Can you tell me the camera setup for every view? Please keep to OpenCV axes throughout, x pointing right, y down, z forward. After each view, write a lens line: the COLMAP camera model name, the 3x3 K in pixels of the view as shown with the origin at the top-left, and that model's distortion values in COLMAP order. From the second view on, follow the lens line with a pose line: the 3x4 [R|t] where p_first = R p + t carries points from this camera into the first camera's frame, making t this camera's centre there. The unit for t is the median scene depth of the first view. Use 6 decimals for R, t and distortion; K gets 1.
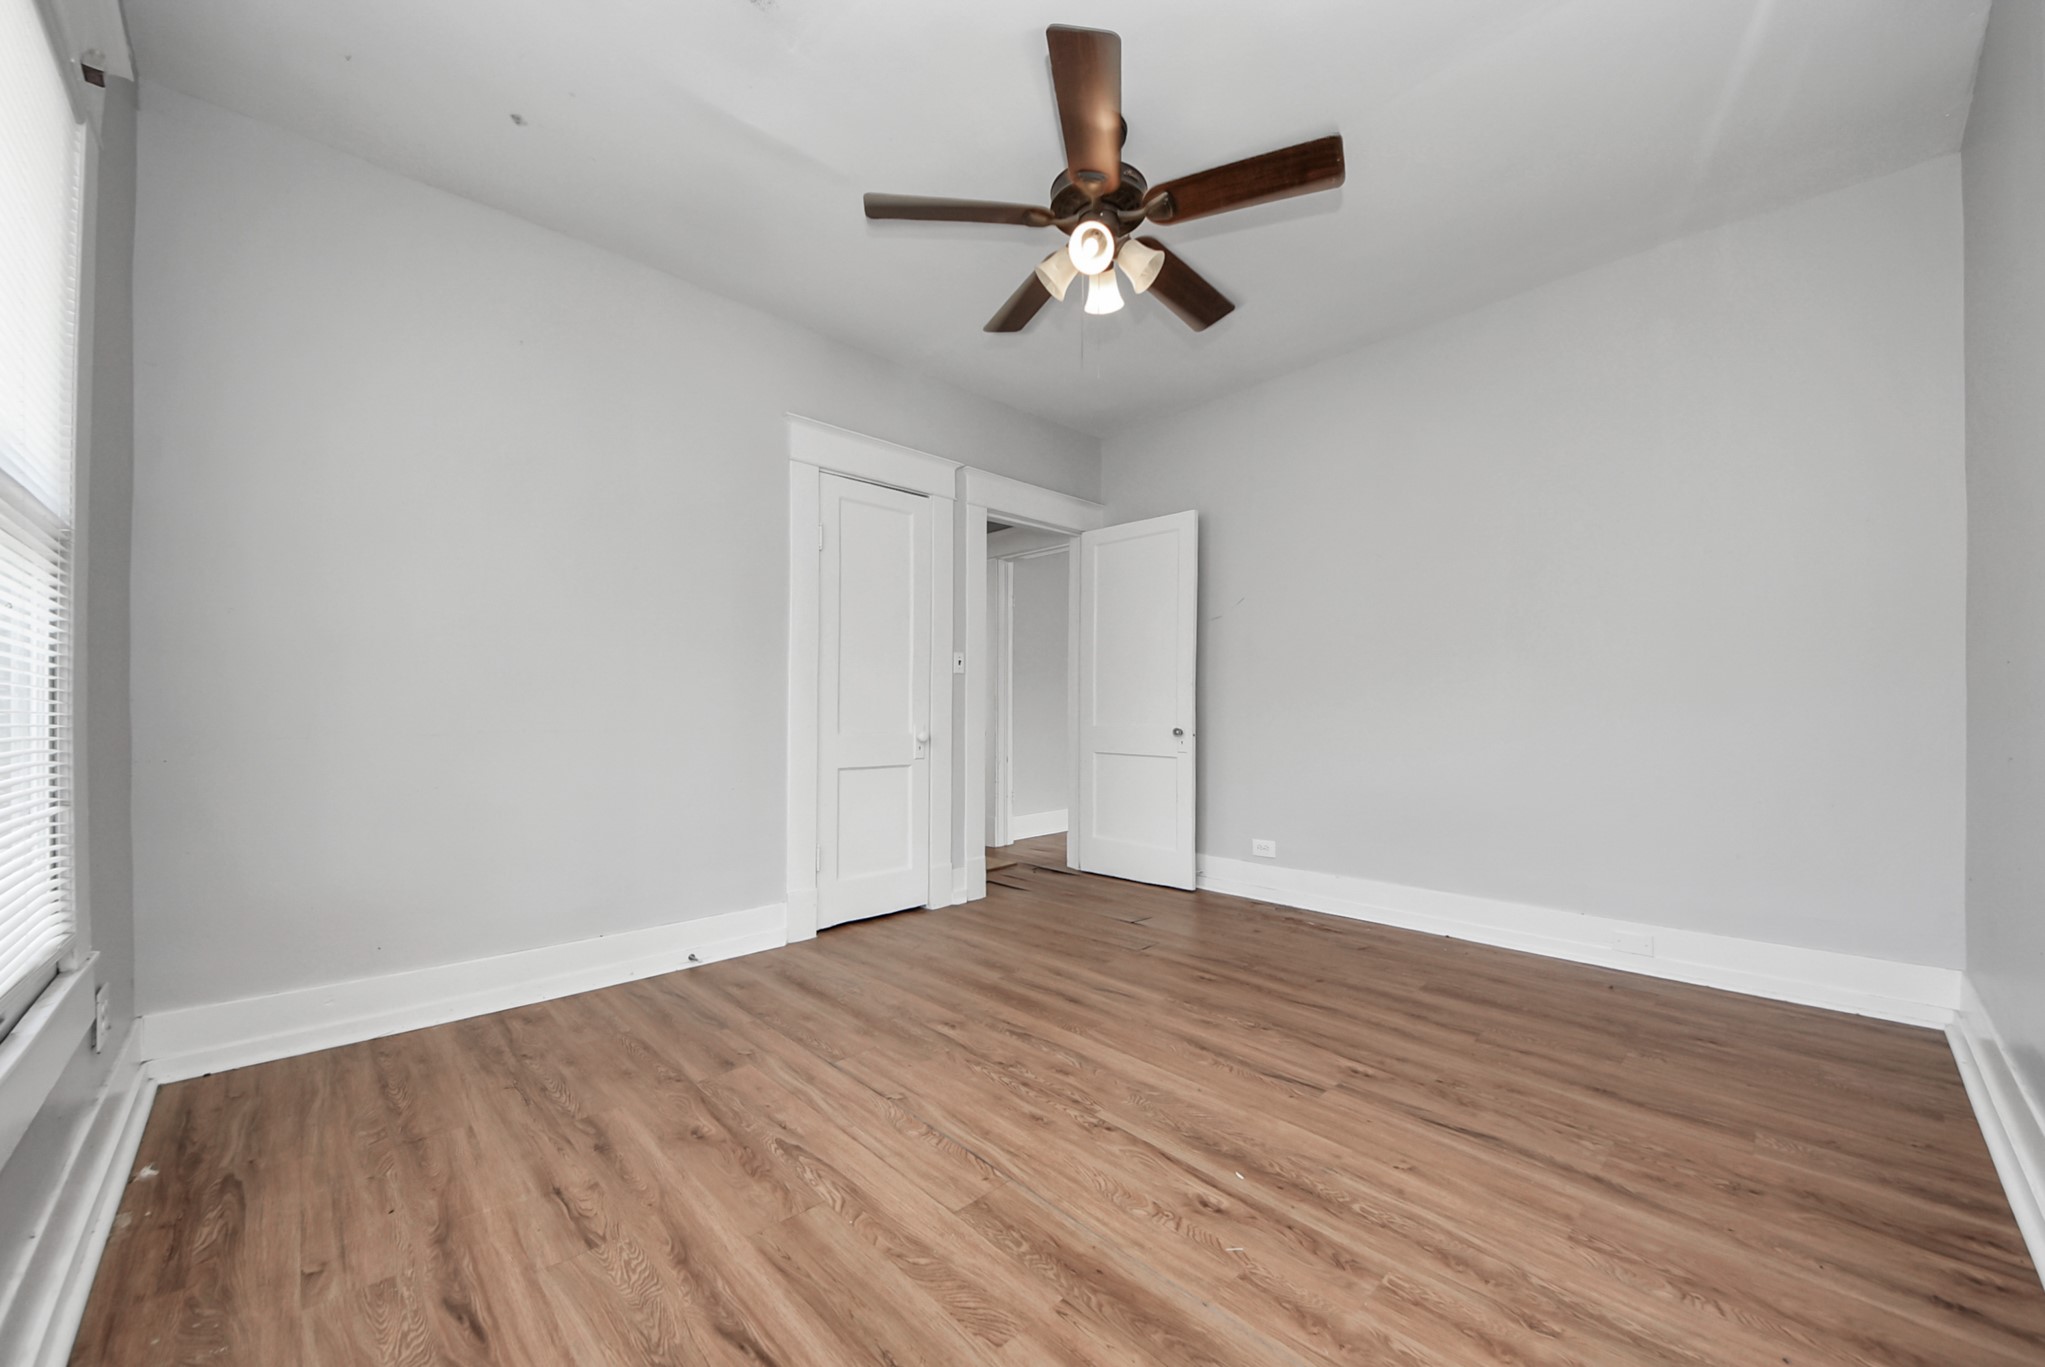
lens RADIAL K [[728.9, 0, 1034.1], [0, 728.9, 688.8], [0, 0, 1]] dist [0.043129, -0.021935]
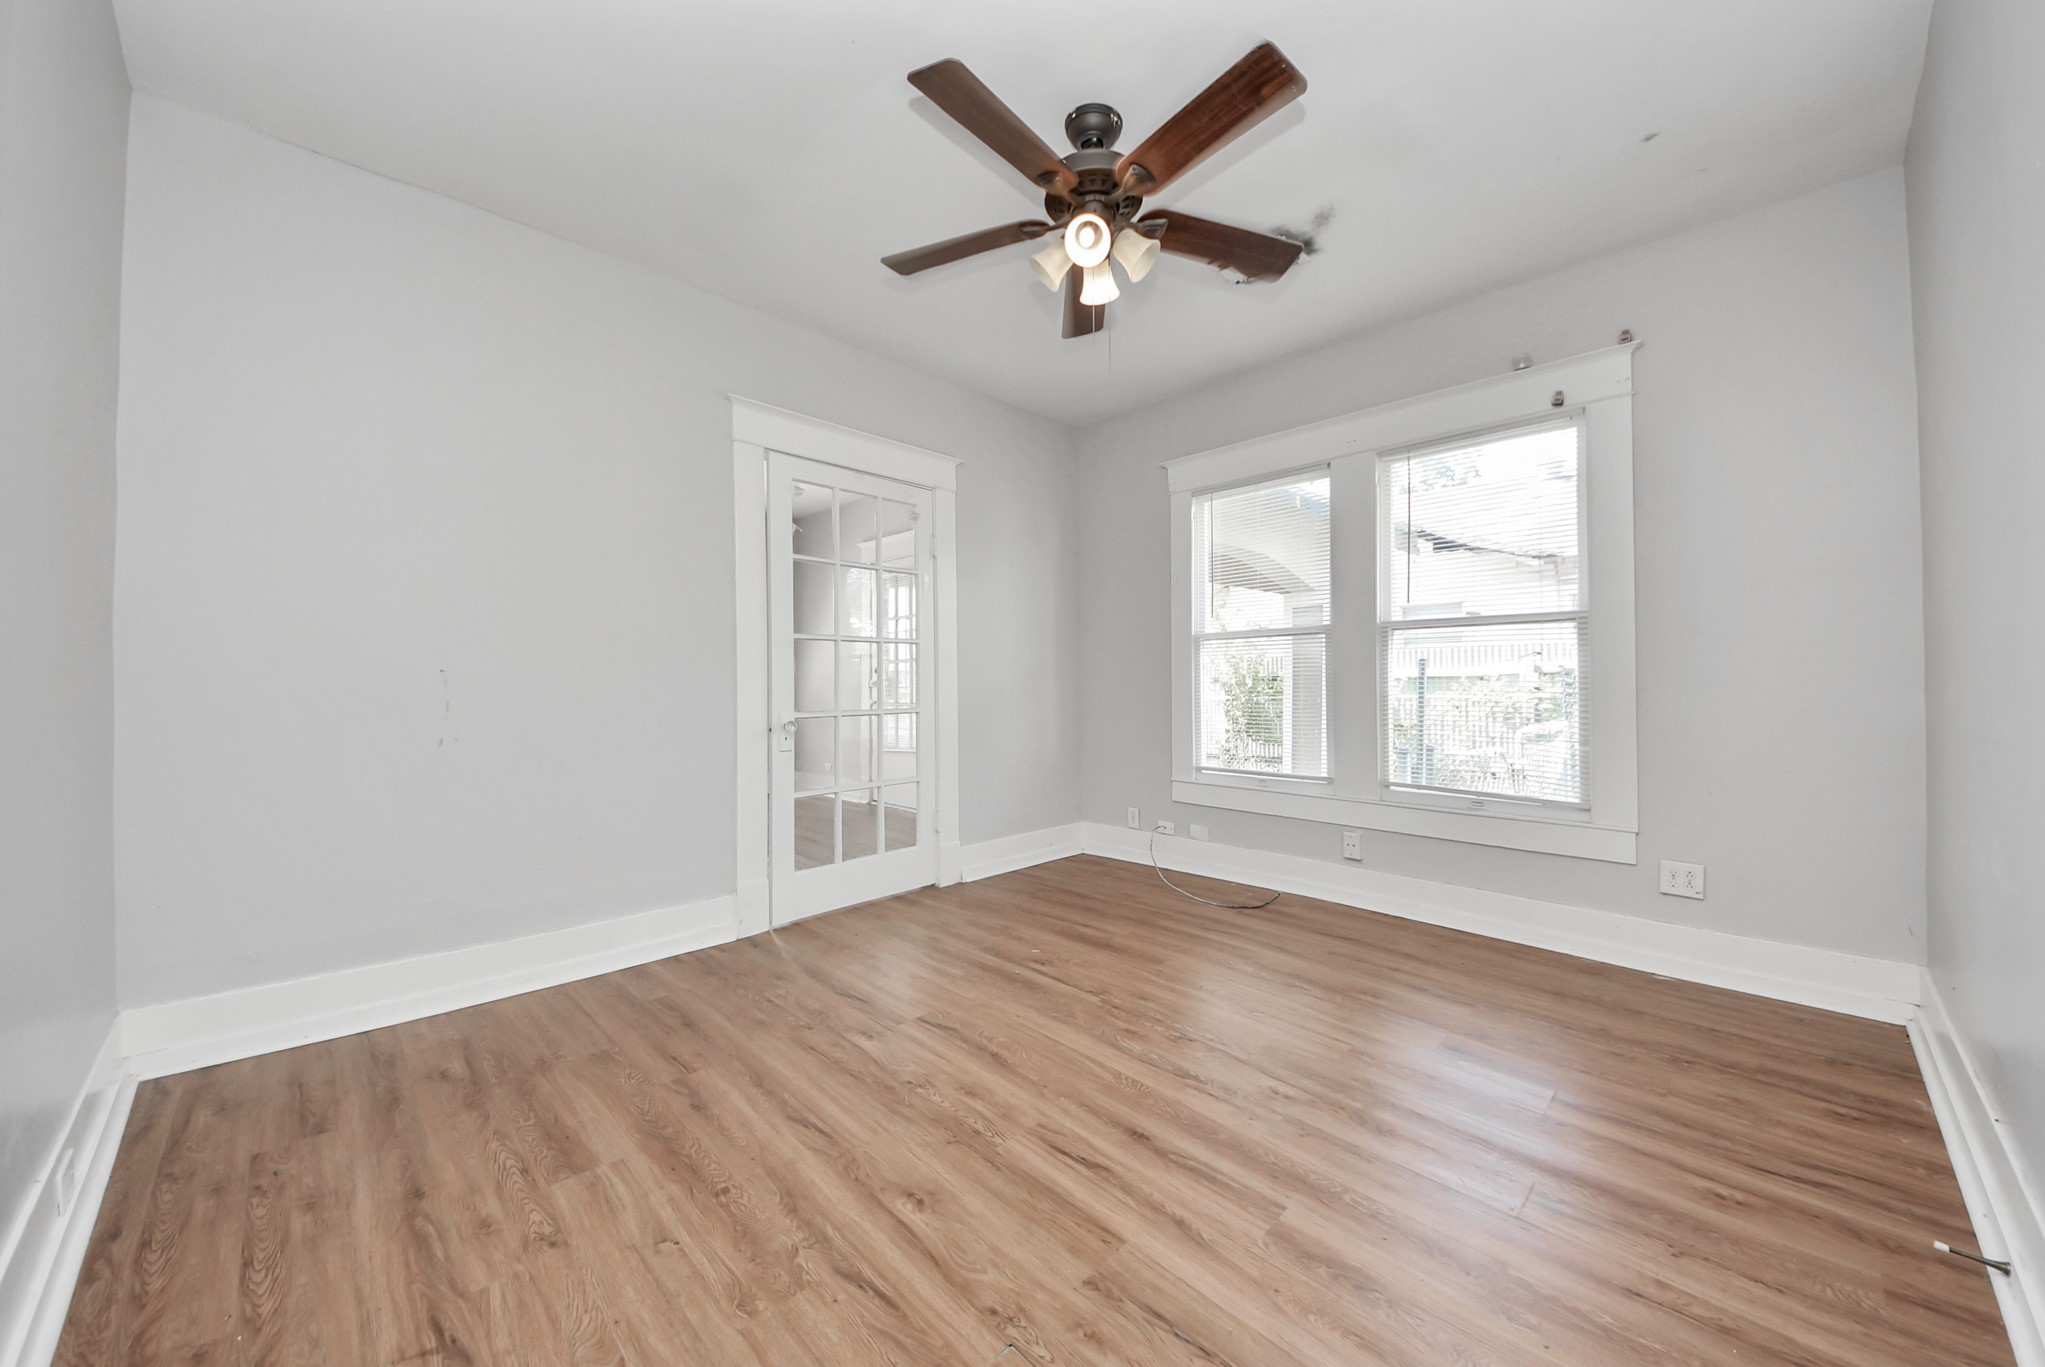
lens RADIAL K [[743.9, 0, 1035.2], [0, 743.9, 681.0], [0, 0, 1]] dist [0.052333, -0.028477]
pose [[-0.999892, 0.006643, -0.013084, 0.196576], [0.007075, 0.999421, -0.033292, 0.020606], [0.012855, -0.033381, -0.999360, 2.159142]]
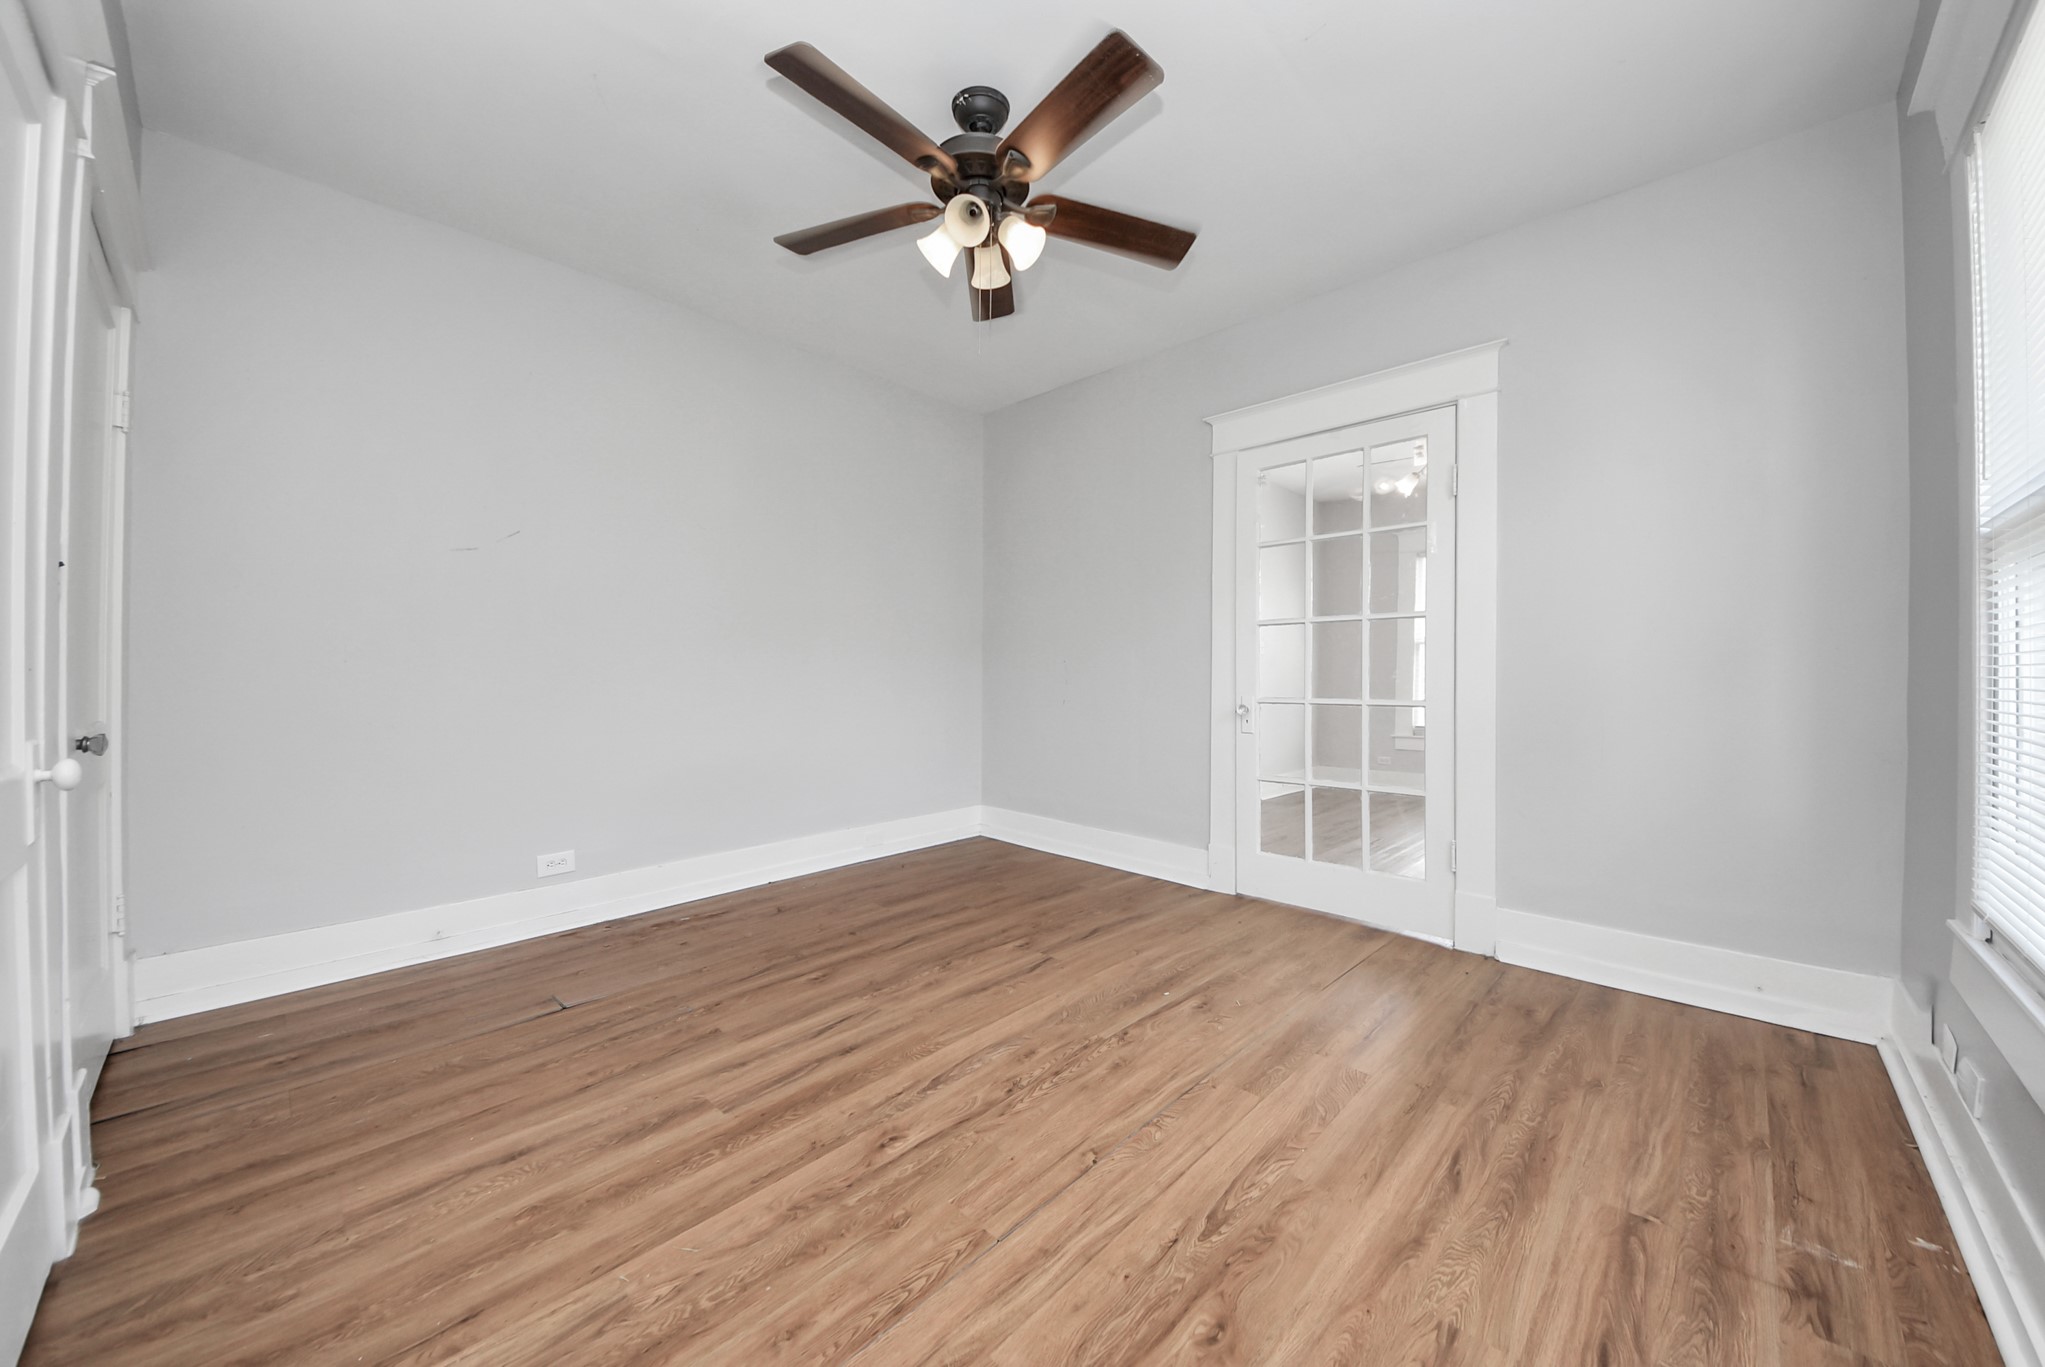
lens RADIAL K [[743.9, 0, 1035.2], [0, 743.9, 681.0], [0, 0, 1]] dist [0.052333, -0.028477]
pose [[-0.033554, -0.012652, 0.999357, -0.982297], [-0.033391, 0.999376, 0.011531, -0.003266], [-0.998879, -0.032982, -0.033955, 1.040265]]
